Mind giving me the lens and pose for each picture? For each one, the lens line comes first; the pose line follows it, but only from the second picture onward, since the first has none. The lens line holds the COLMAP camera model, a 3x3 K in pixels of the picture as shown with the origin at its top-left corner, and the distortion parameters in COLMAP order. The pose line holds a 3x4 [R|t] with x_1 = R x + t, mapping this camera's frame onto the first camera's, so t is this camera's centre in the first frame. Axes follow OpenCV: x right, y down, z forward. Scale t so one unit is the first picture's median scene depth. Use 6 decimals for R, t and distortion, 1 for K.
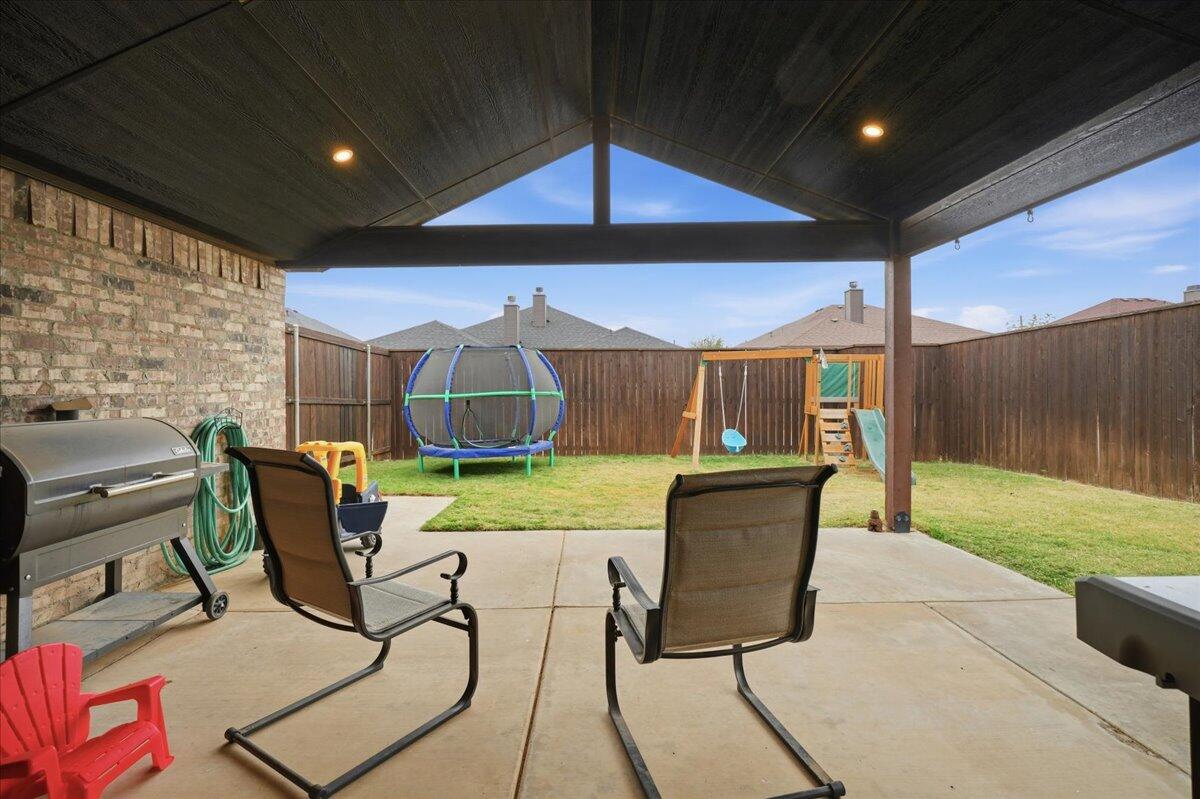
lens RADIAL K [[543.6, 0, 596.5], [0, 543.6, 387.2], [0, 0, 1]] dist [-0.002500, -0.000190]
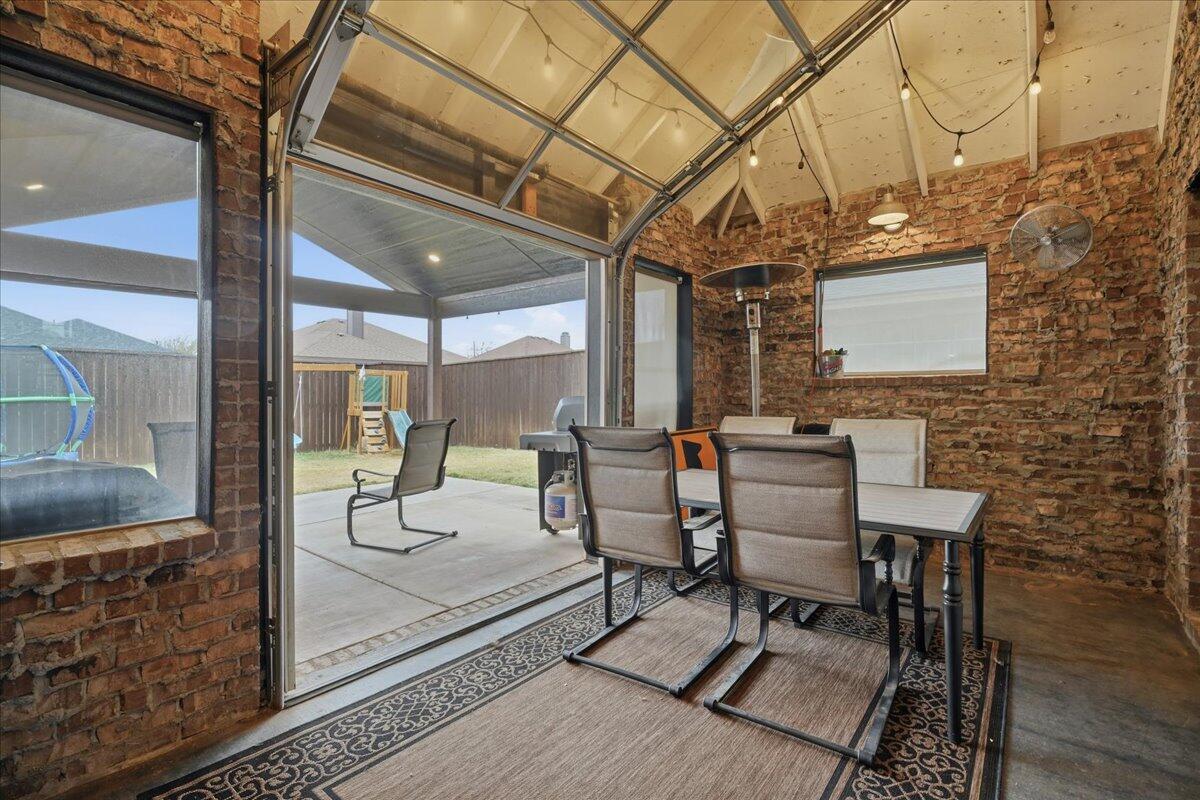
lens RADIAL K [[536.8, 0, 597.1], [0, 536.8, 394.5], [0, 0, 1]] dist [-0.002138, -0.000137]
pose [[0.628826, 0.005980, 0.777523, -0.248632], [-0.002925, 0.999982, -0.005325, 0.005450], [-0.777541, 0.001075, 0.628831, -0.262253]]
